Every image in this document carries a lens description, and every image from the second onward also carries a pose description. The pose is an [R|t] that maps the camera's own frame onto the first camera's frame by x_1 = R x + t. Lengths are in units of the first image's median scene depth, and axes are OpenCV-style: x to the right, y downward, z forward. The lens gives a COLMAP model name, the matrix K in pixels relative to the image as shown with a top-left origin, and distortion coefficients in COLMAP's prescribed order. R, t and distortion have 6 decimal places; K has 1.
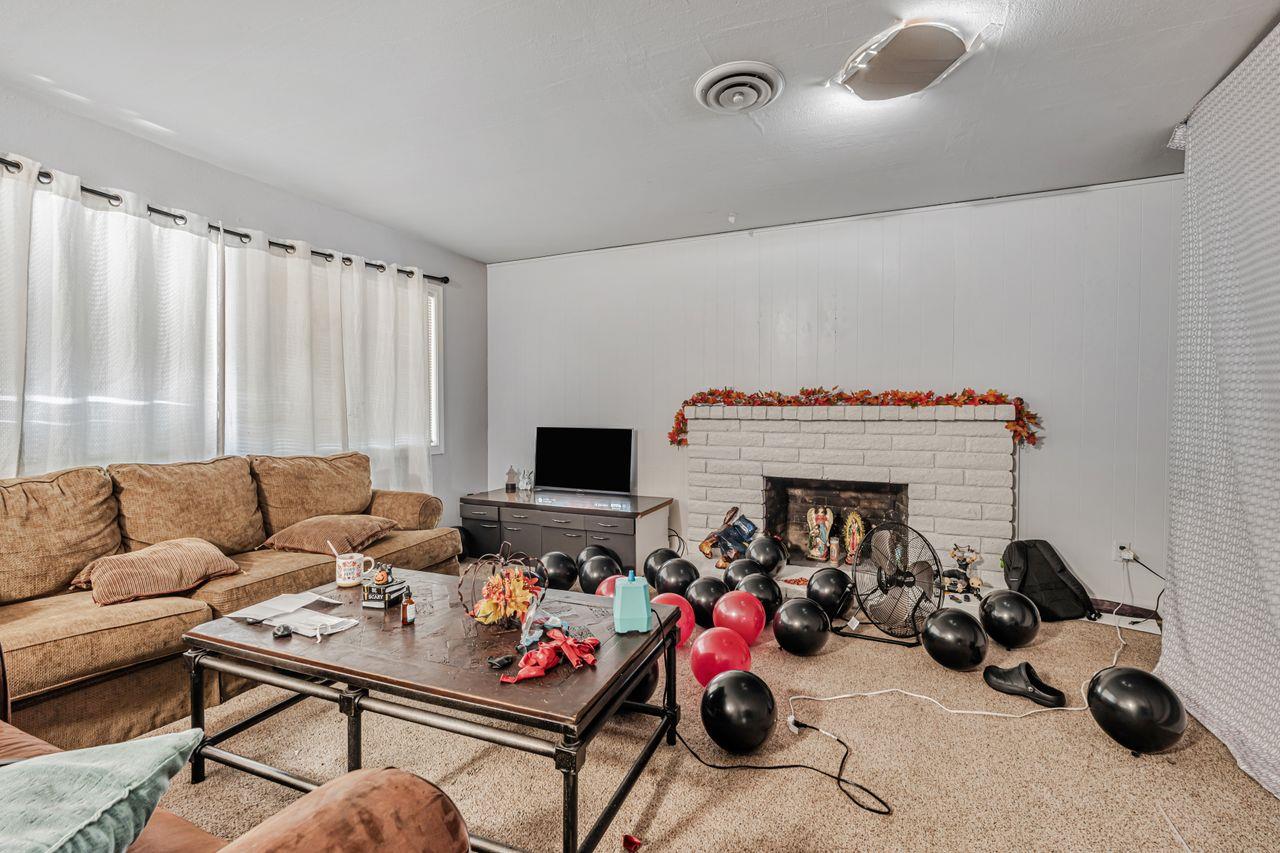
lens RADIAL K [[564.4, 0, 640.9], [0, 564.4, 411.6], [0, 0, 1]] dist [-0.000658, -0.000063]
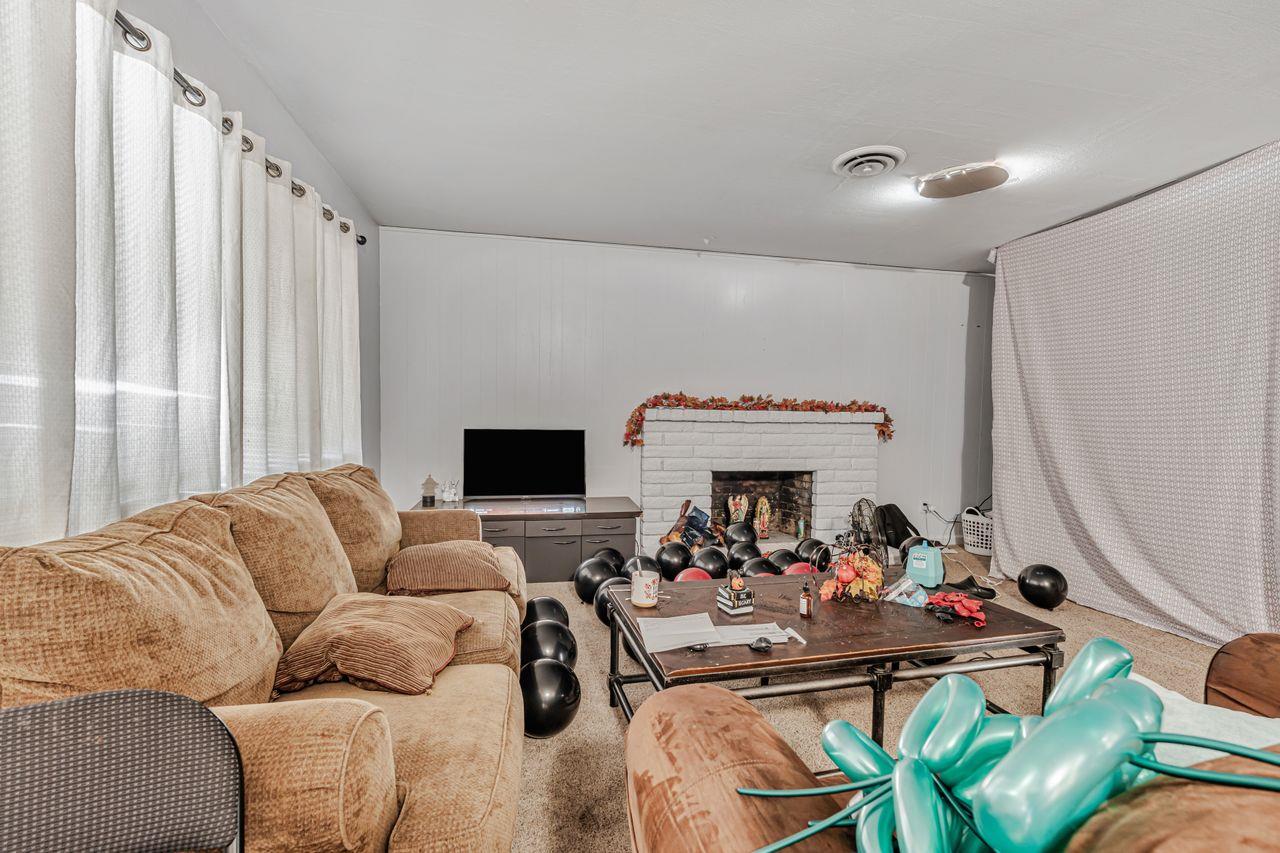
lens RADIAL K [[581.0, 0, 640.0], [0, 581.0, 426.5], [0, 0, 1]] dist [0.000583, 0.000229]
pose [[0.802213, -0.002460, 0.597033, -0.594929], [-0.015044, 0.999591, 0.024333, -0.002128], [-0.596849, -0.028502, 0.801847, 0.142671]]
